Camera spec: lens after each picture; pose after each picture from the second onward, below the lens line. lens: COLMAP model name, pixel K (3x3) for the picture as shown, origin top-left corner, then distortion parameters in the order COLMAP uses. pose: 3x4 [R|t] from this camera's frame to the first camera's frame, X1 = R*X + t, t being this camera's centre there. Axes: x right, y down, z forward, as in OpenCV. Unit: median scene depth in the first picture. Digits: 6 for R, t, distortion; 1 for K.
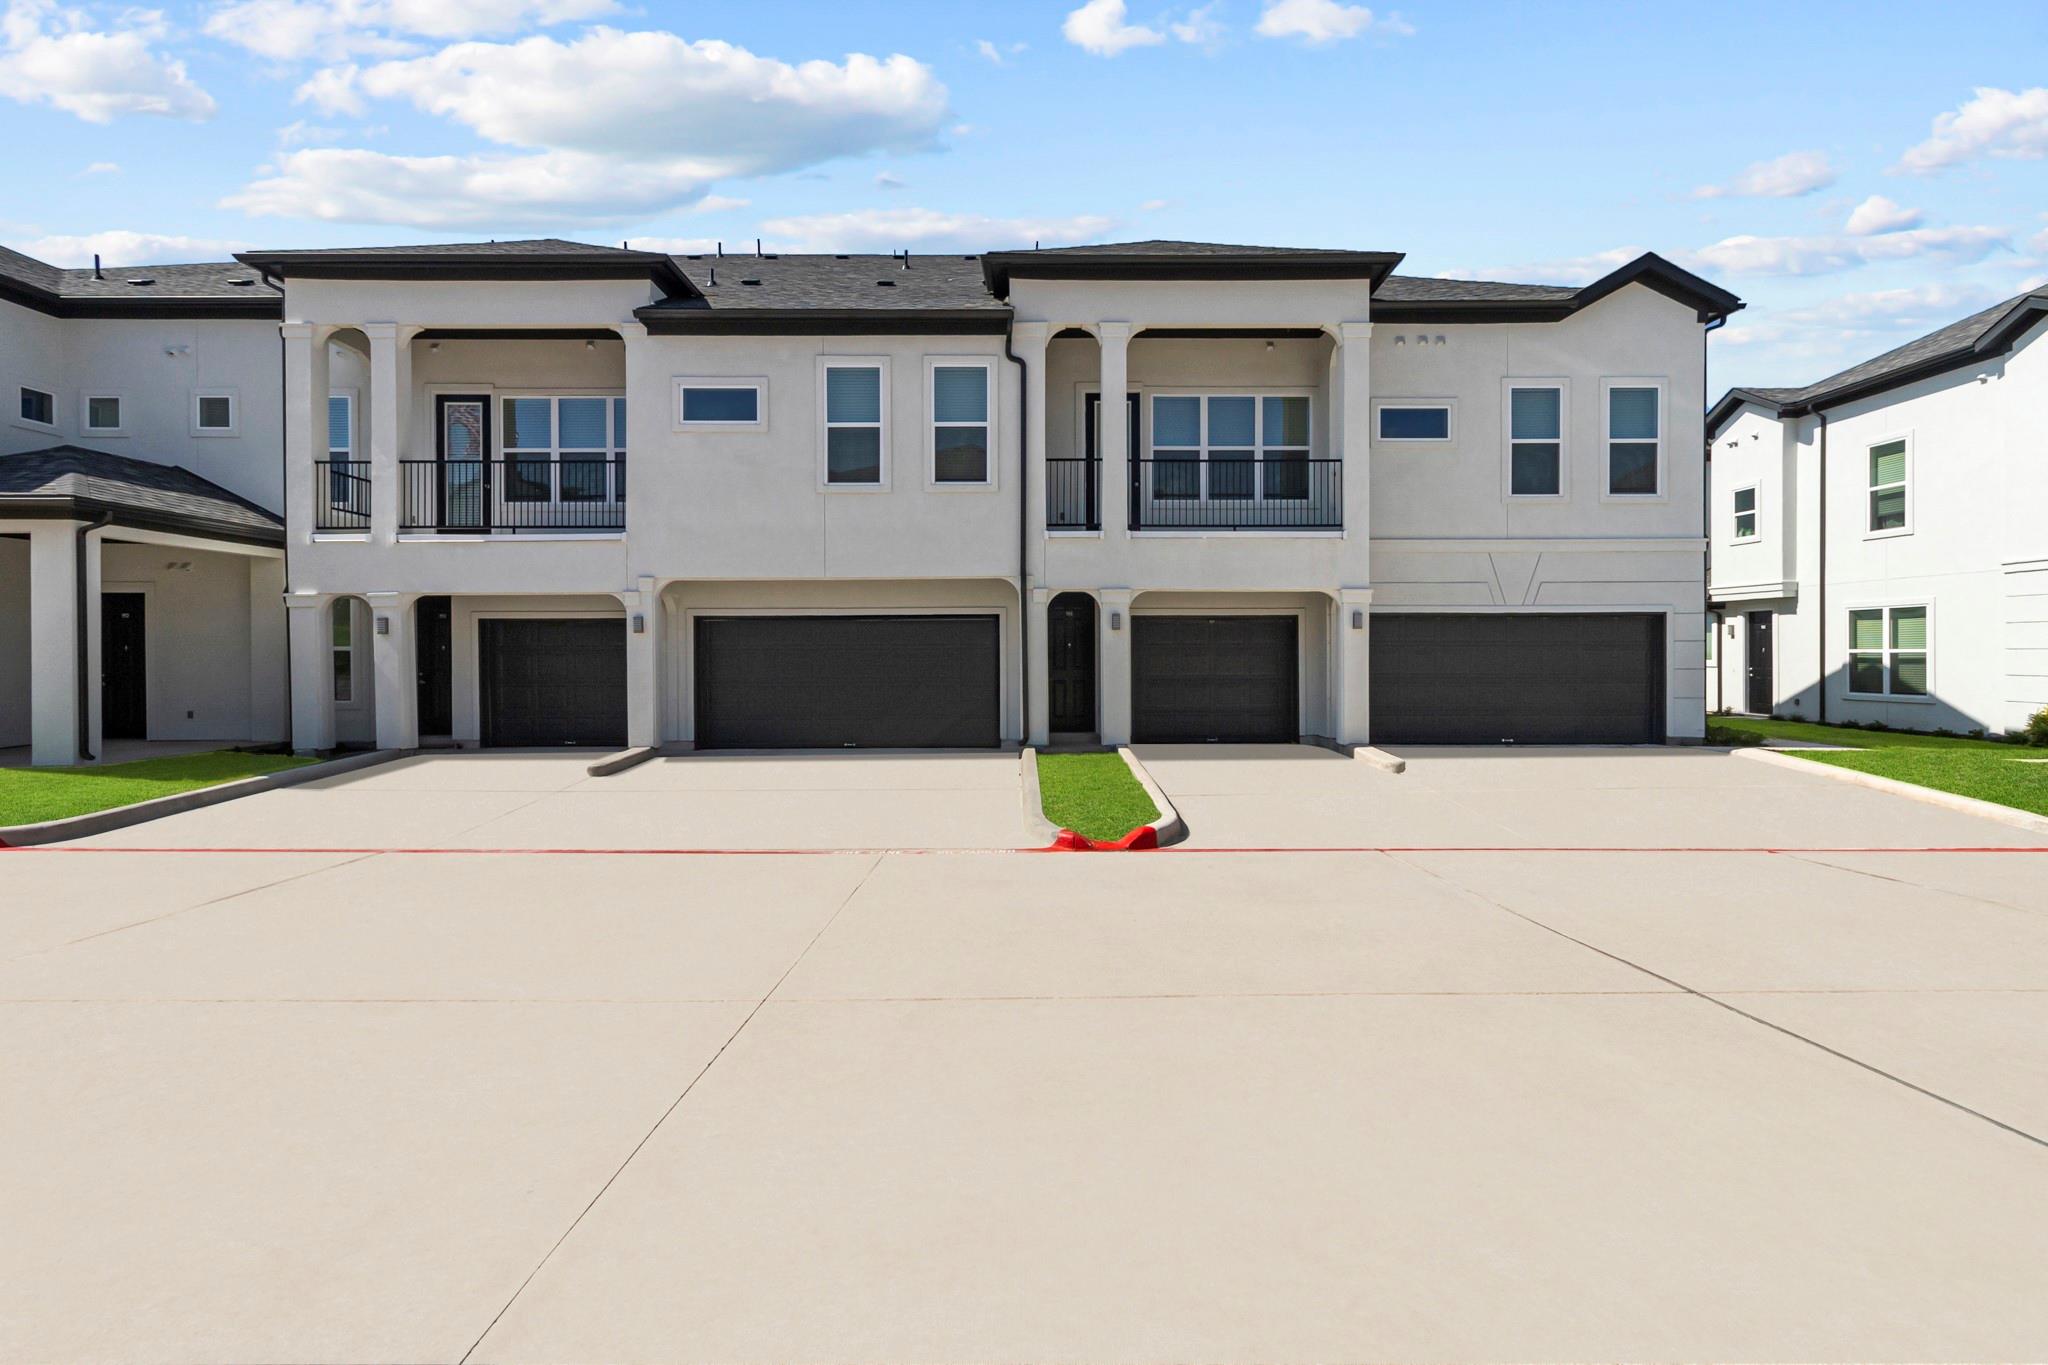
lens RADIAL K [[946.3, 0, 1028.1], [0, 946.3, 665.6], [0, 0, 1]] dist [0.003491, -0.000581]
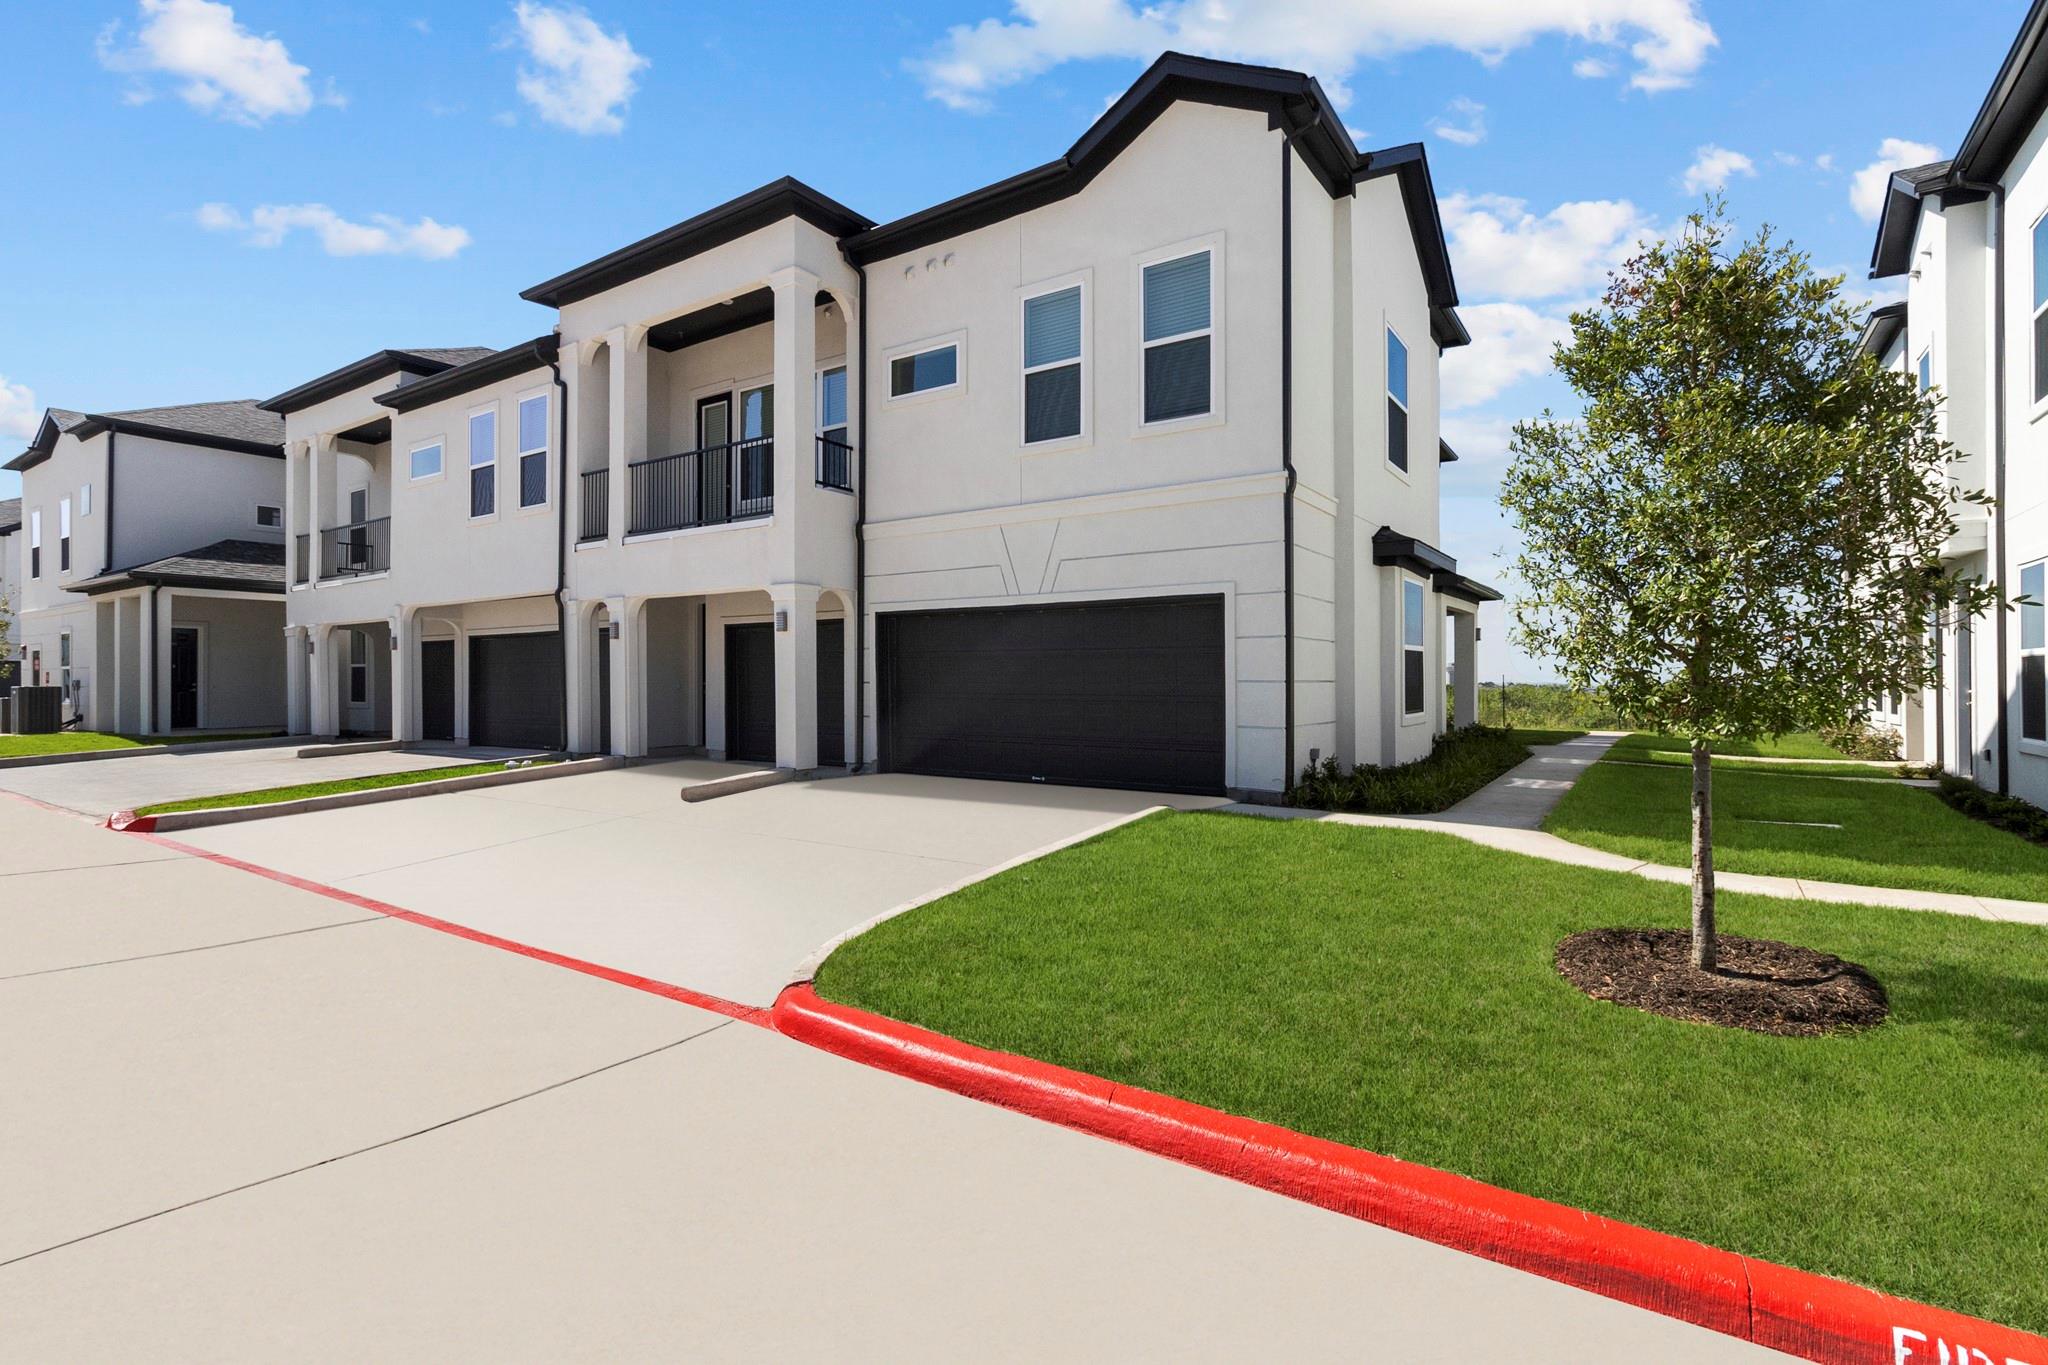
lens RADIAL K [[946.3, 0, 1032.0], [0, 946.3, 672.8], [0, 0, 1]] dist [0.003491, -0.000581]
pose [[0.824130, -0.001395, -0.566399, 0.932456], [-0.004533, 0.999949, -0.009058, 0.004196], [0.566383, 0.010033, 0.824081, 0.397586]]
